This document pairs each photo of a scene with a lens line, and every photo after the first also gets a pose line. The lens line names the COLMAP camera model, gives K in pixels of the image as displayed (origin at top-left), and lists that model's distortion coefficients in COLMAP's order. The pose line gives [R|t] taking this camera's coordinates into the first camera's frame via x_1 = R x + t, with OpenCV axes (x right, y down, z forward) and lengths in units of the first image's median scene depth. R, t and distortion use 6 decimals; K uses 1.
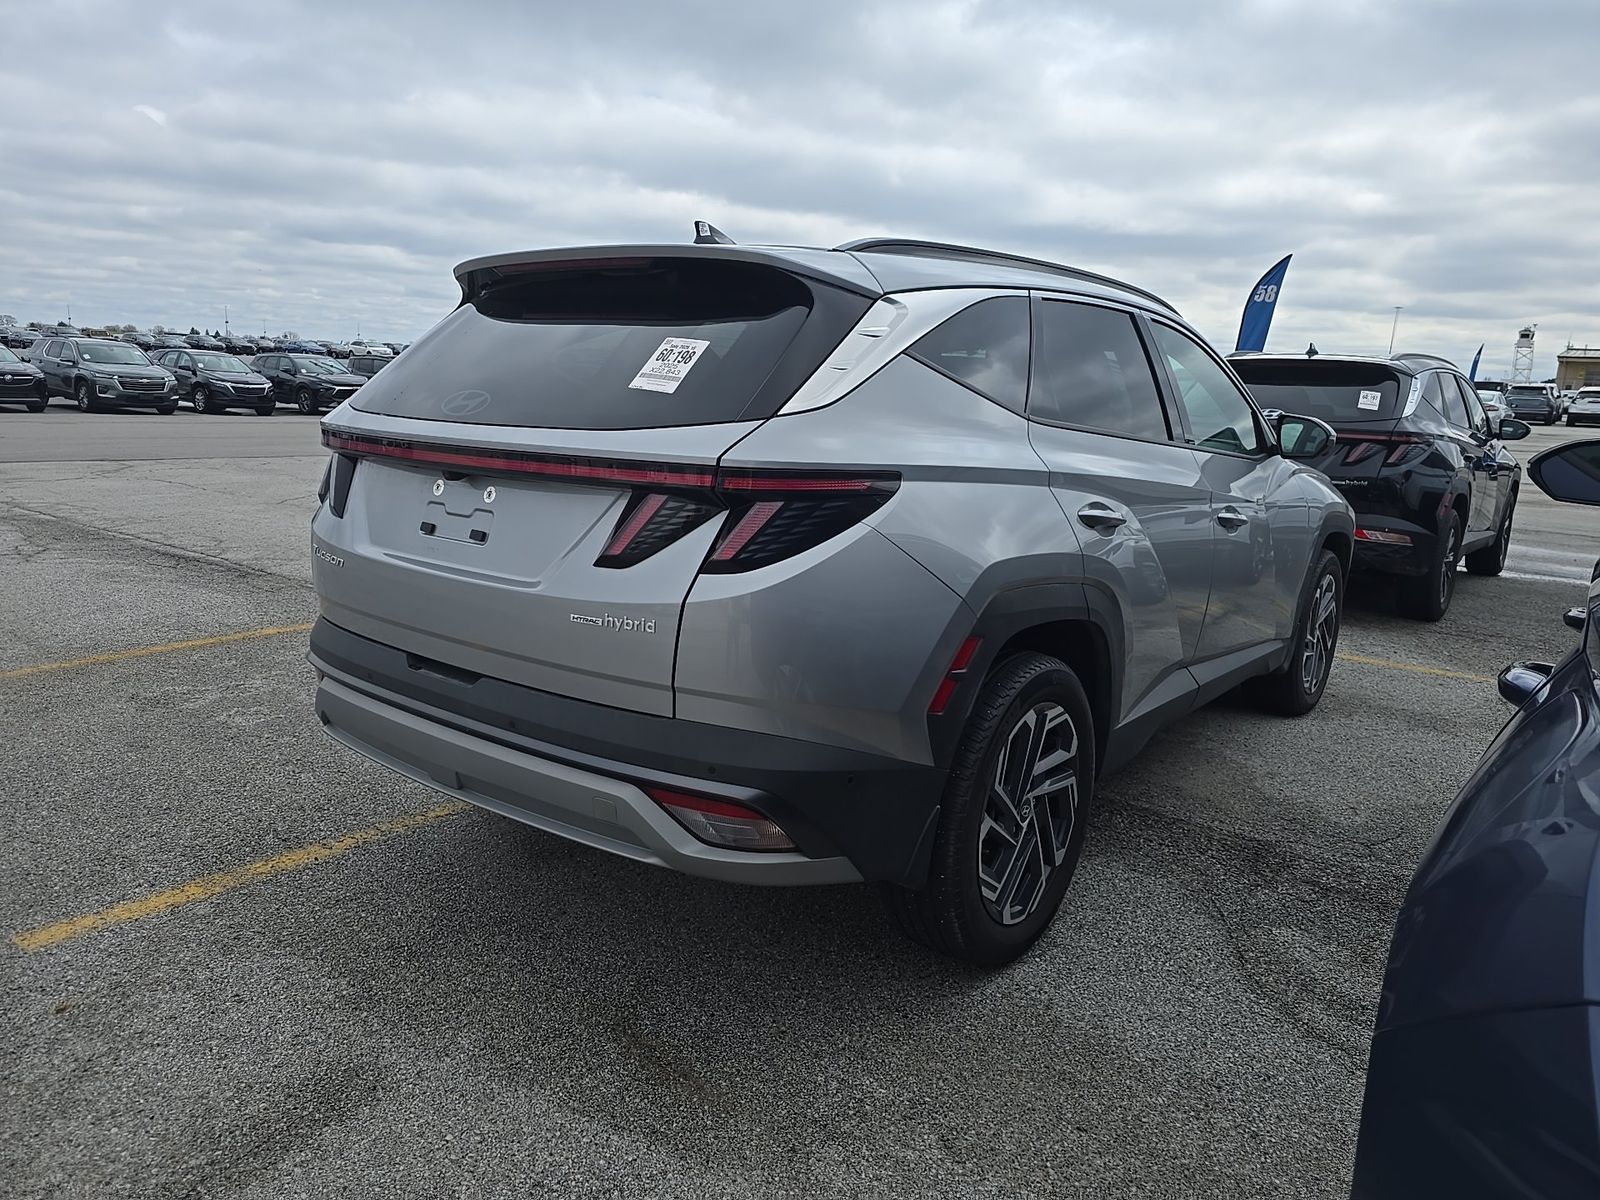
lens RADIAL K [[1076.9, 0, 799.8], [0, 1076.9, 545.5], [0, 0, 1]] dist [-0.001005, -0.000824]
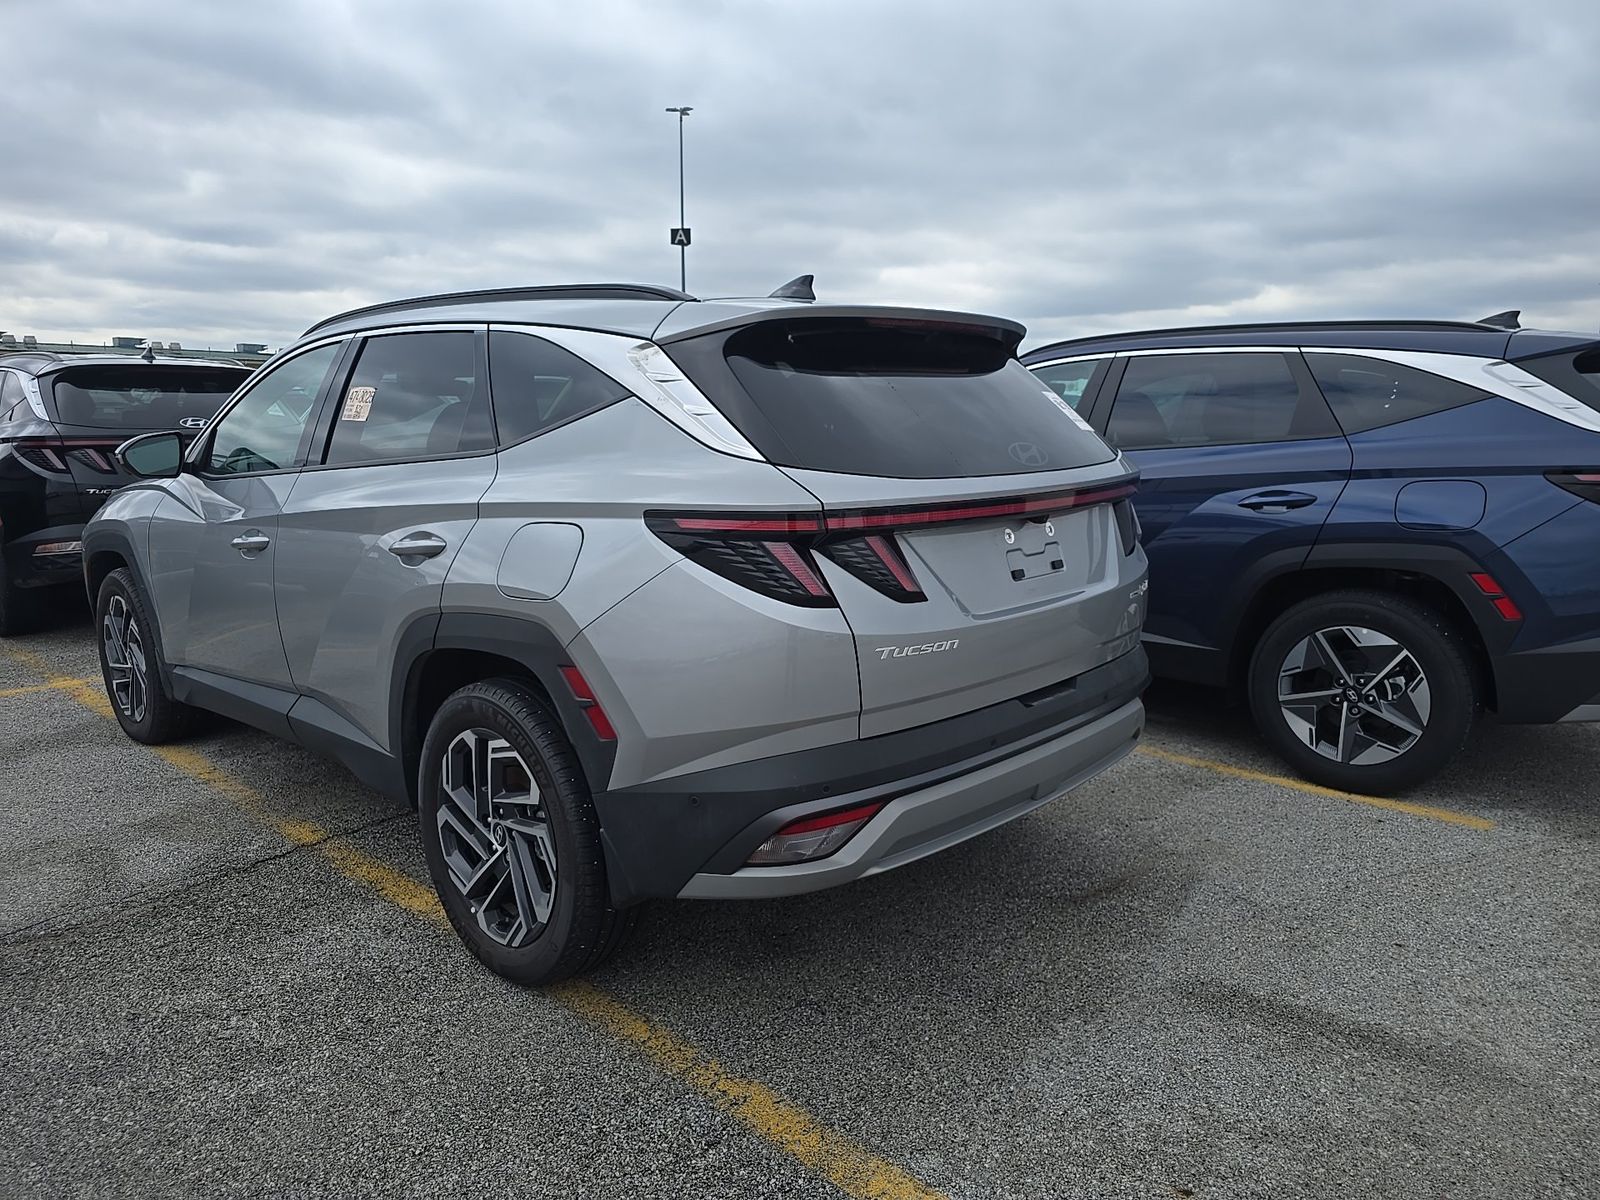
lens RADIAL K [[1074.5, 0, 791.9], [0, 1074.5, 595.6], [0, 0, 1]] dist [0.085163, -0.092568]
pose [[0.106621, -0.204088, 0.973129, -1.438347], [0.166452, 0.968560, 0.184892, -0.234990], [-0.980268, 0.142266, 0.137240, 1.096769]]
